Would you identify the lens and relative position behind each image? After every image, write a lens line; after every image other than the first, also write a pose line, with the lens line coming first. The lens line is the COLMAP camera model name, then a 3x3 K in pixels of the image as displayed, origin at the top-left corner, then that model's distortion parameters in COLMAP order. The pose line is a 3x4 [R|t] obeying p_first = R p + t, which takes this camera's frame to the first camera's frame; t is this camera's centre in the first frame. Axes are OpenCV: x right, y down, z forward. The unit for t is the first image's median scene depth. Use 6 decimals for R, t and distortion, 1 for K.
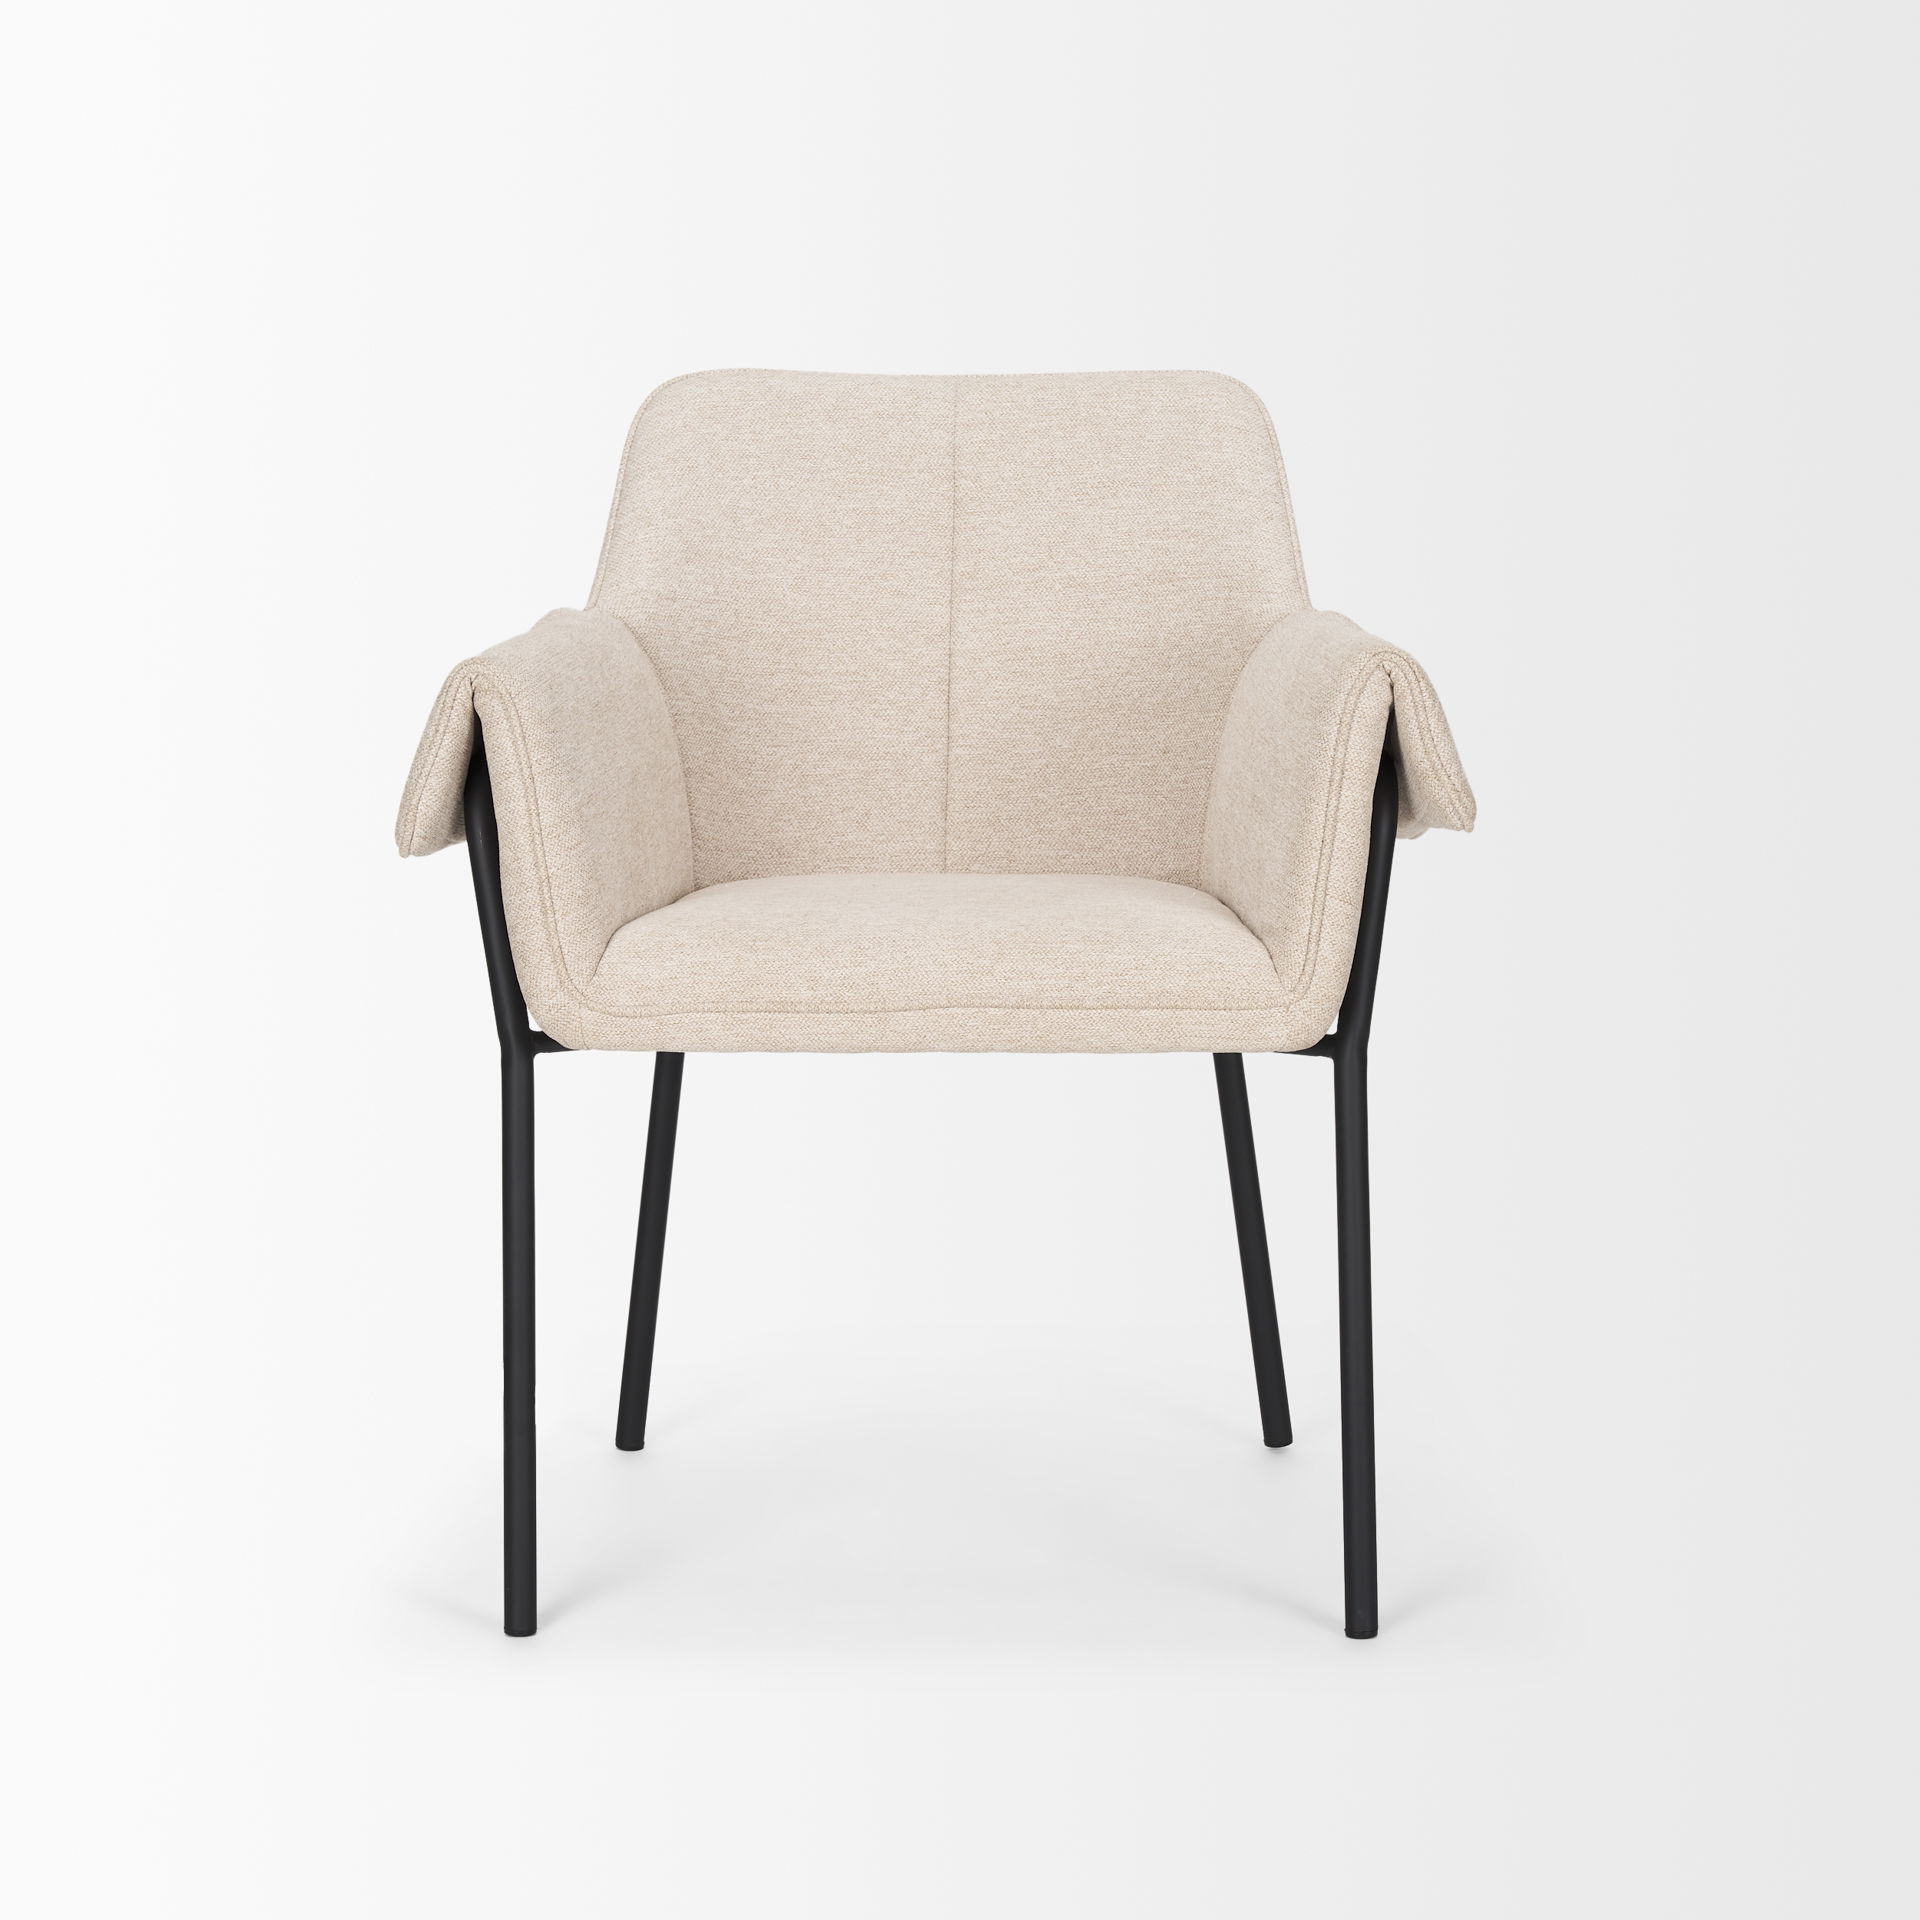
lens RADIAL K [[5574.8, 0, 960.0], [0, 5574.8, 960.0], [0, 0, 1]] dist [-0.105607, 1.066501]
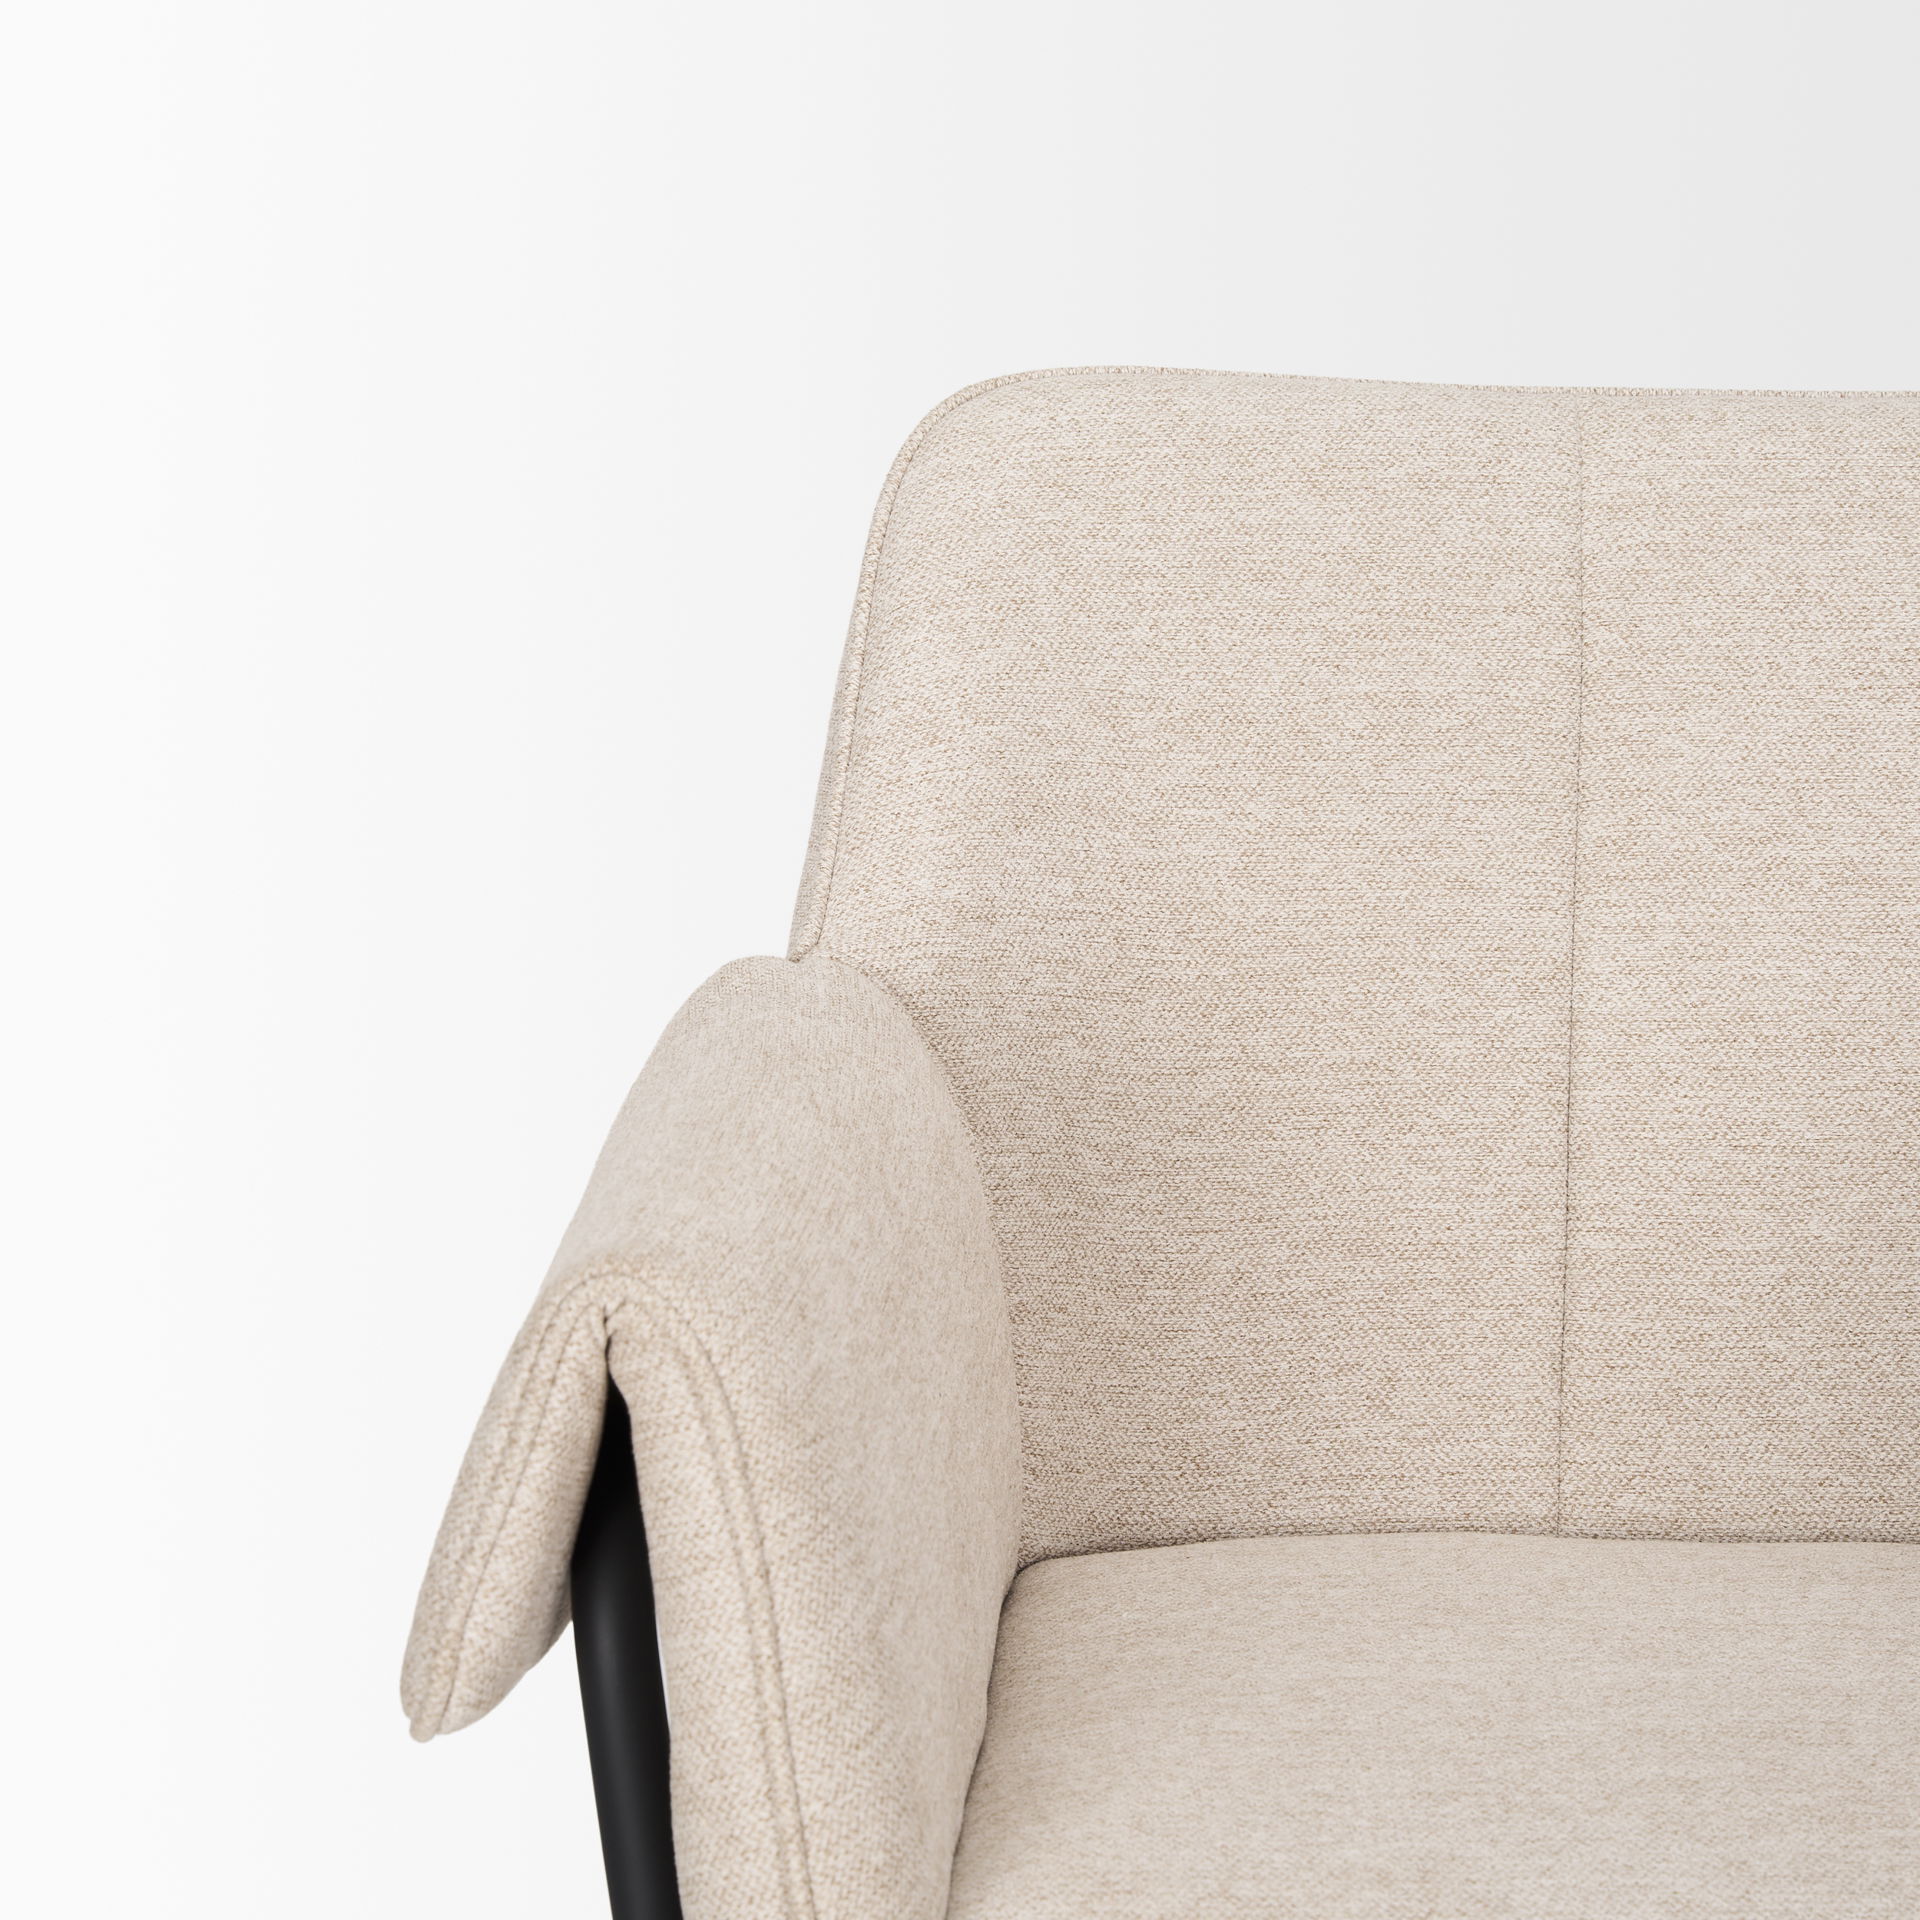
lens RADIAL K [[5574.8, 0, 960.0], [0, 5574.8, 960.0], [0, 0, 1]] dist [-0.105607, 1.066501]
pose [[0.998778, 0.018729, 0.045725, -0.073104], [-0.022066, 0.997045, 0.073588, -0.092847], [-0.044212, -0.074507, 0.996240, 0.553122]]
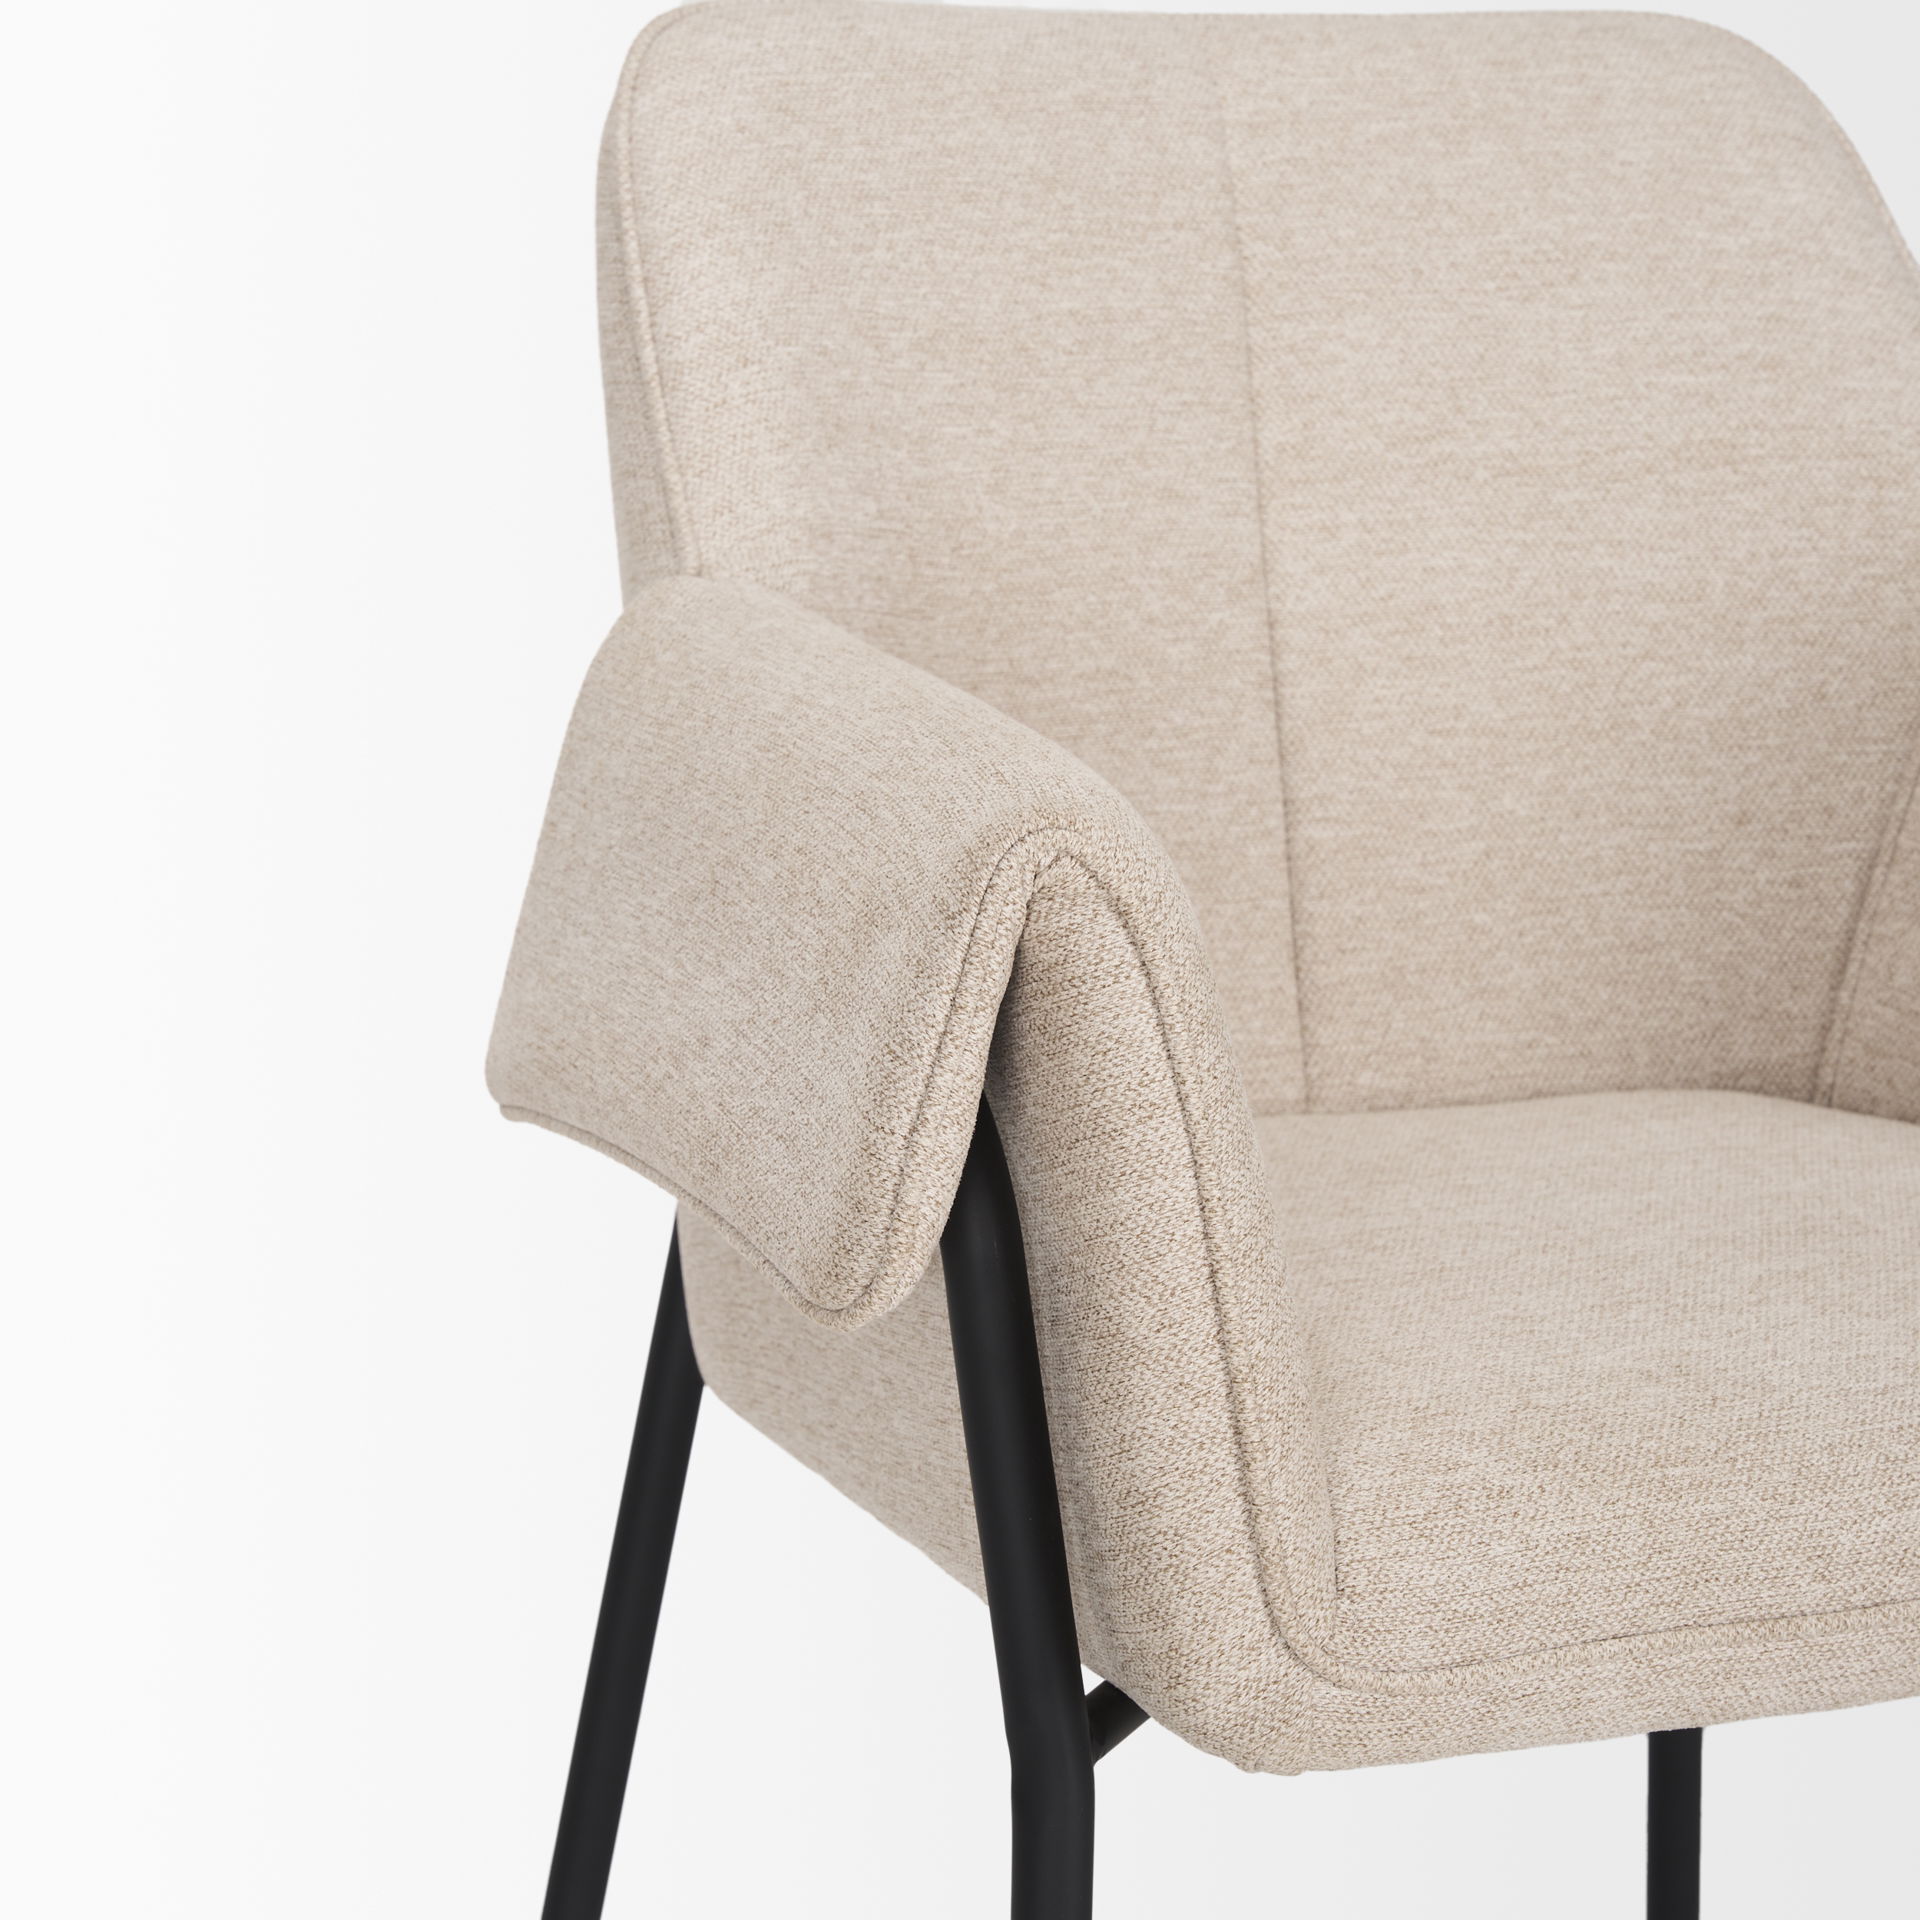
lens RADIAL K [[5593.9, 0, 960.0], [0, 5593.9, 960.0], [0, 0, 1]] dist [-0.035561, 0.159271]
pose [[0.900583, -0.060529, 0.430450, -0.231458], [0.021795, 0.995300, 0.094357, -0.072039], [-0.434138, -0.075594, 0.897669, 0.590219]]
